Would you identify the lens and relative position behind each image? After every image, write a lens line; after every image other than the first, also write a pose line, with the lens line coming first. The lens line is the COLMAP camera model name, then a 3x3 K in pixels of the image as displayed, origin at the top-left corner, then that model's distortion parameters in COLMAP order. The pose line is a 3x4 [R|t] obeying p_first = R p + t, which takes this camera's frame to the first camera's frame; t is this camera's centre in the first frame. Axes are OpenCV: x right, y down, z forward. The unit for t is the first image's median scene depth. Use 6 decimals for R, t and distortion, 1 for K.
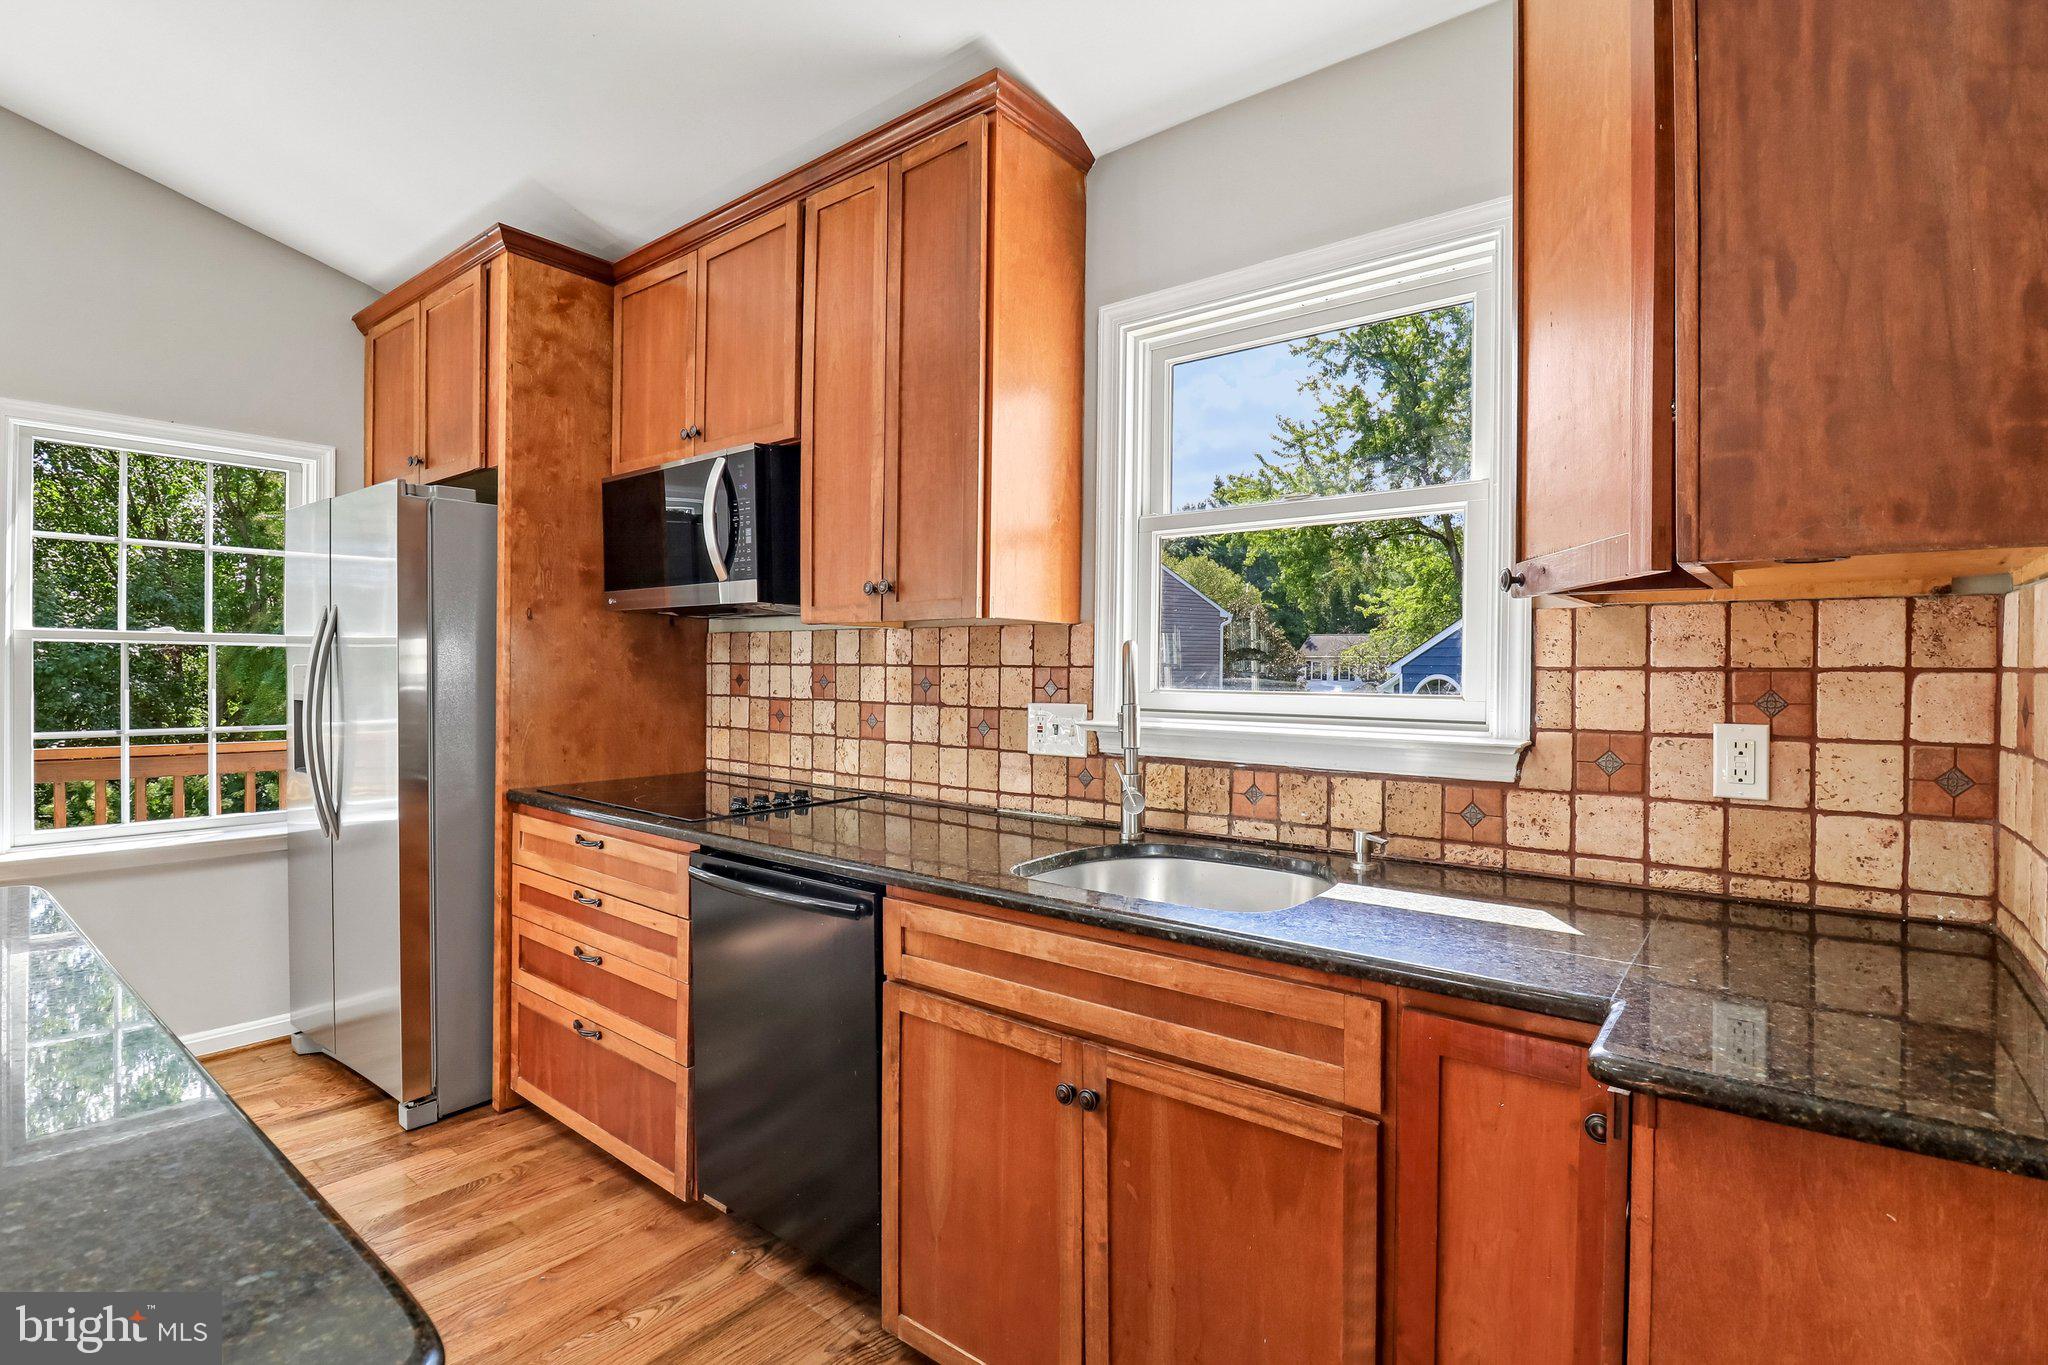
lens RADIAL K [[953.8, 0, 971.7], [0, 953.8, 667.2], [0, 0, 1]] dist [0.024923, -0.030214]
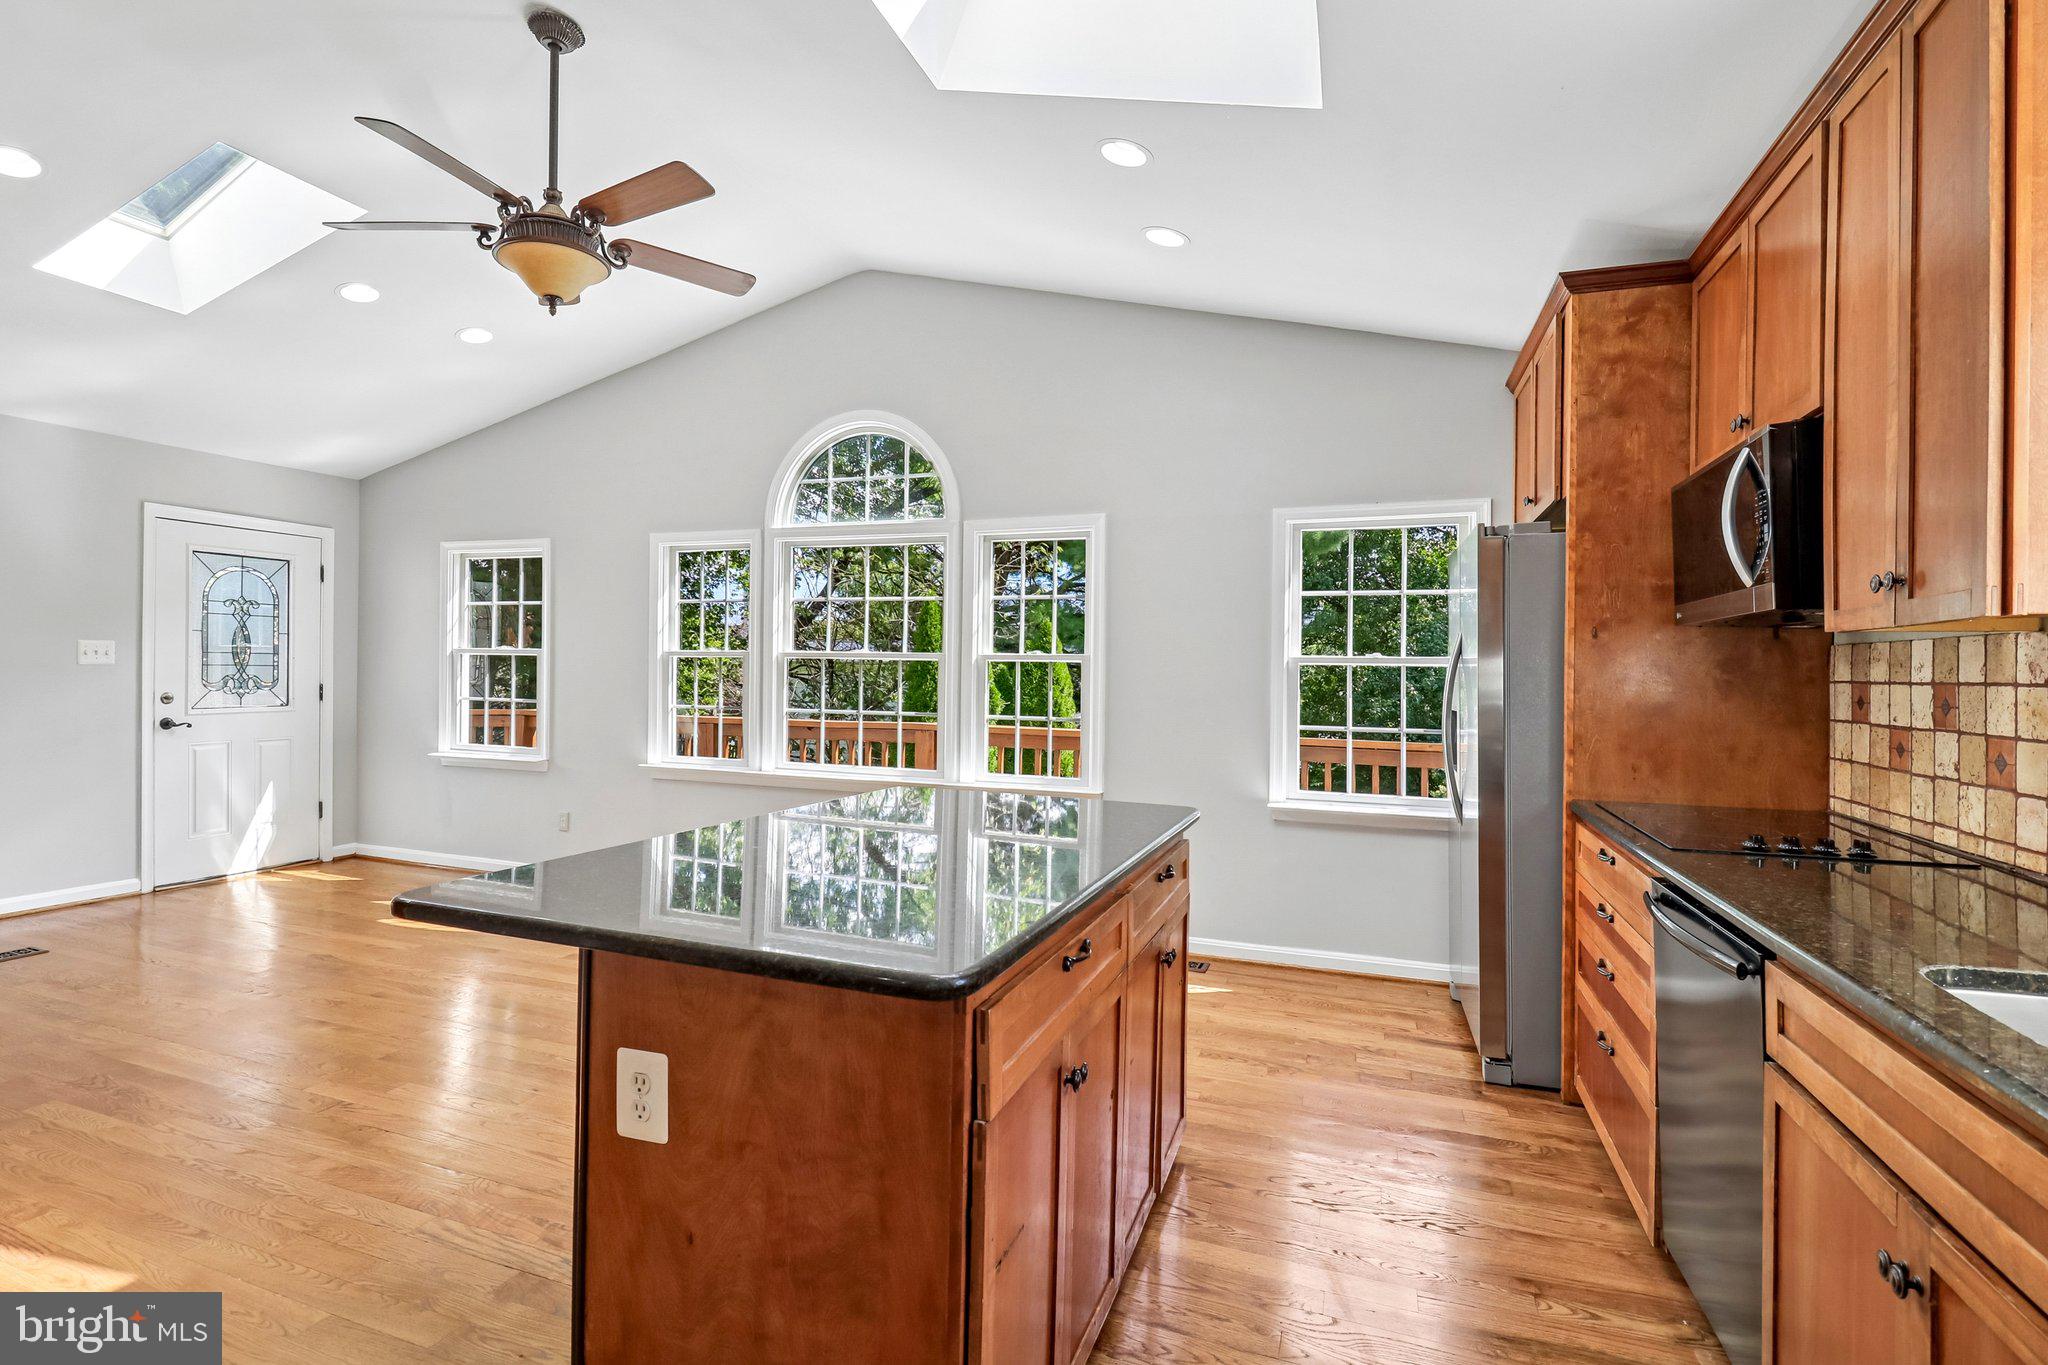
lens RADIAL K [[968.9, 0, 1025.5], [0, 968.9, 671.2], [0, 0, 1]] dist [0.000845, 0.000781]
pose [[0.338793, -0.004347, -0.940851, 0.317350], [-0.012131, 0.999886, -0.008989, 0.002857], [0.940783, 0.014459, 0.338701, 0.066239]]
